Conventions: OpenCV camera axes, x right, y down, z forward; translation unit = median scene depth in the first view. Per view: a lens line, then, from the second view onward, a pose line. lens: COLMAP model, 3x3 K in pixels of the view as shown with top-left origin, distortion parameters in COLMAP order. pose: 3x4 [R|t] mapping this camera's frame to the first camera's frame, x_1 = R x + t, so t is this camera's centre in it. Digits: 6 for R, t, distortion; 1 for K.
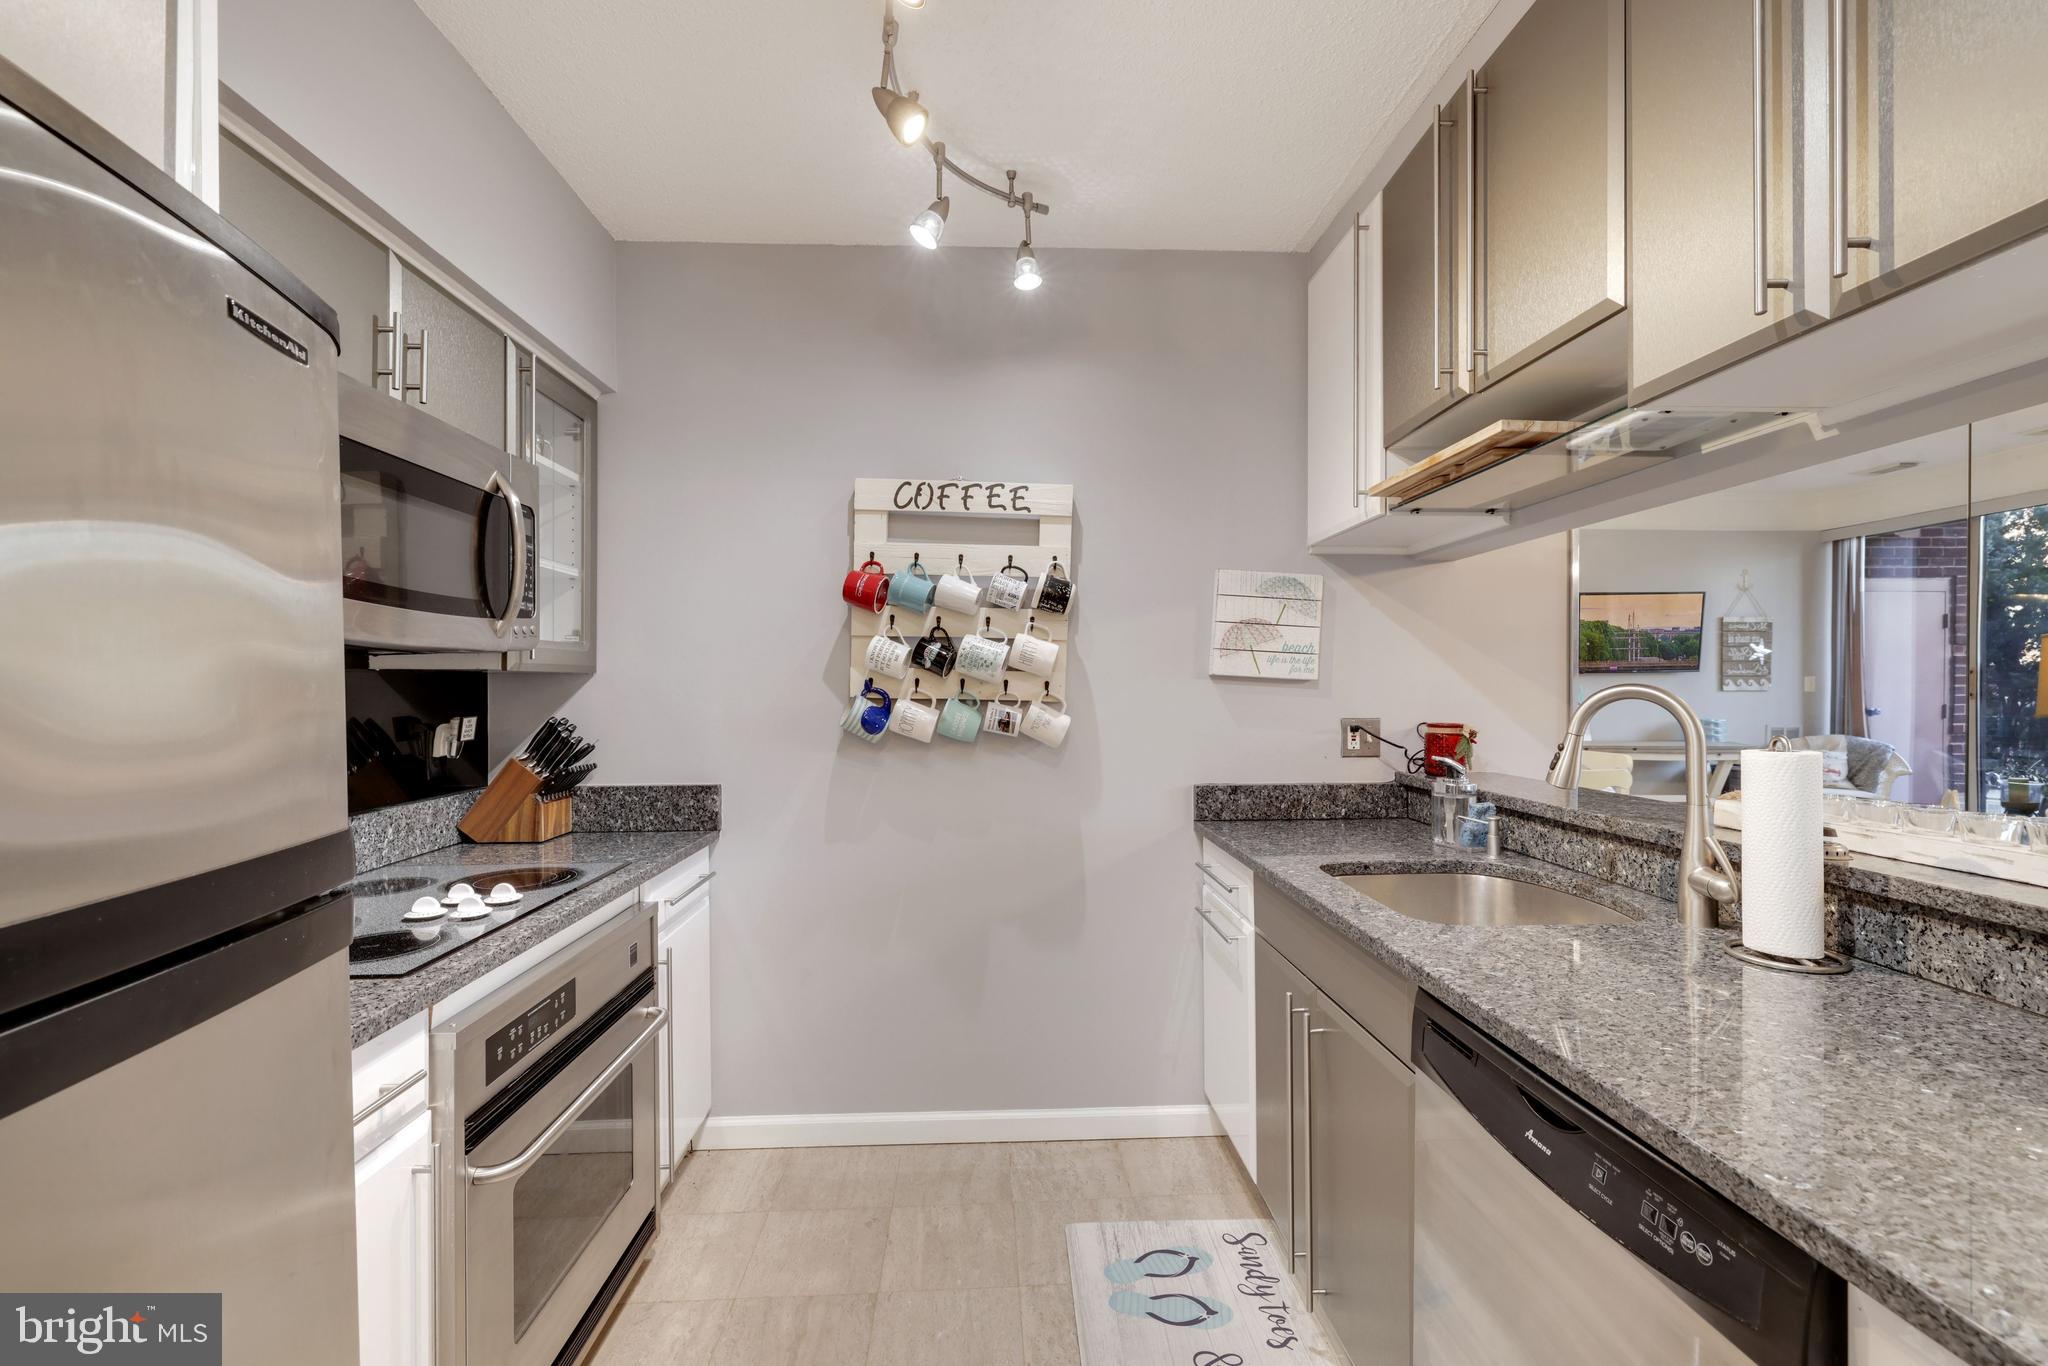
lens RADIAL K [[865.8, 0, 1020.5], [0, 865.8, 673.0], [0, 0, 1]] dist [-0.000443, 0.000114]
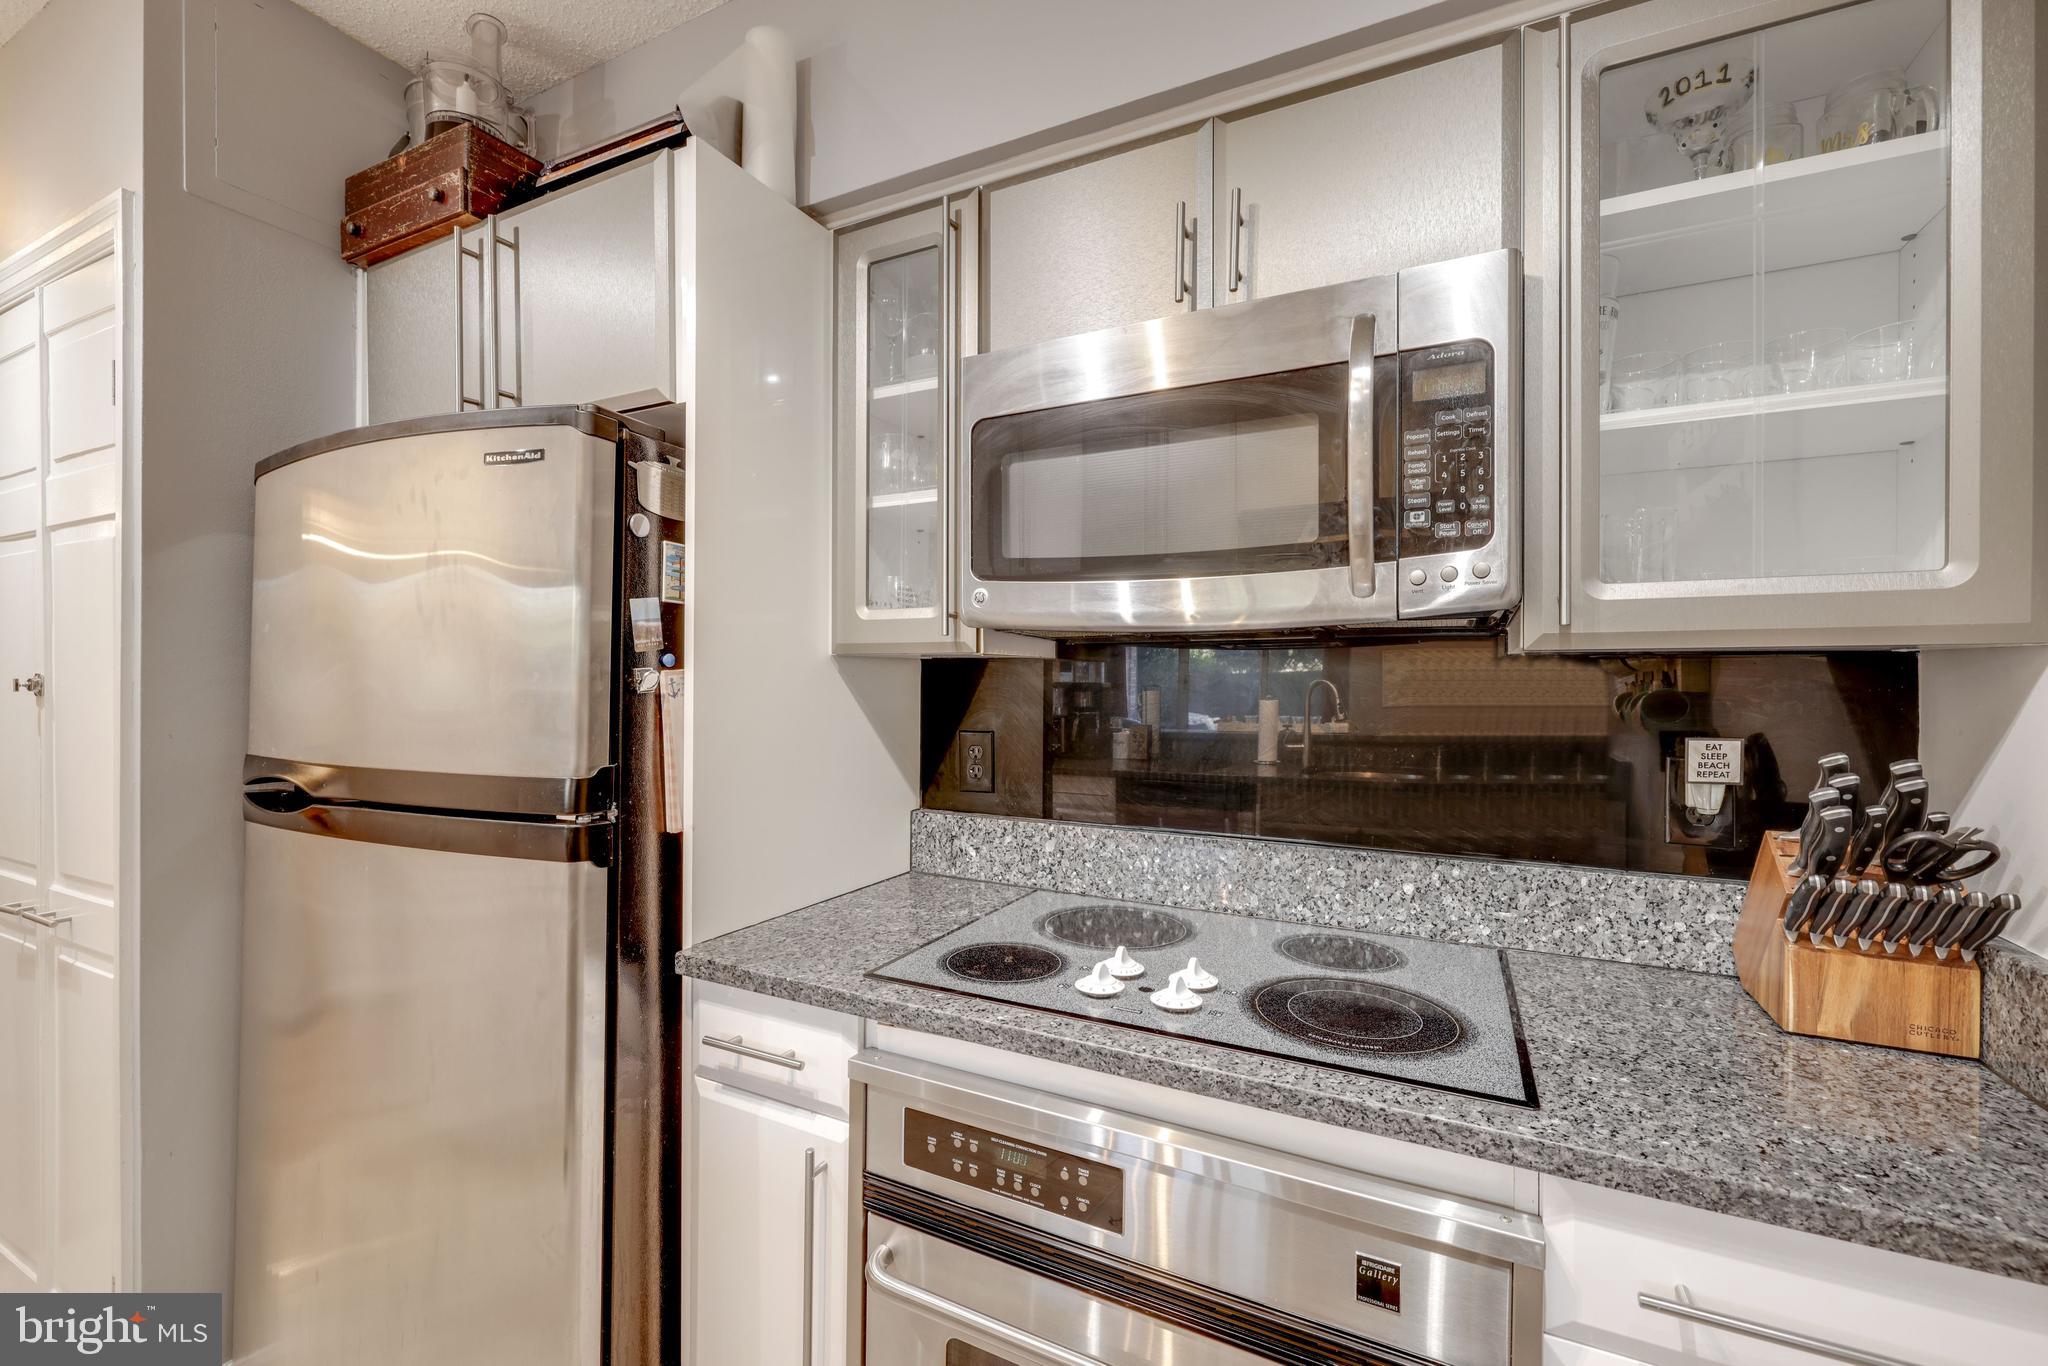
lens RADIAL K [[865.8, 0, 1020.5], [0, 865.8, 673.0], [0, 0, 1]] dist [-0.000443, 0.000114]
pose [[-0.494201, -0.001213, -0.869347, 0.027934], [0.008066, 0.999950, -0.005980, 0.011492], [0.869310, -0.009967, -0.494166, 0.964646]]
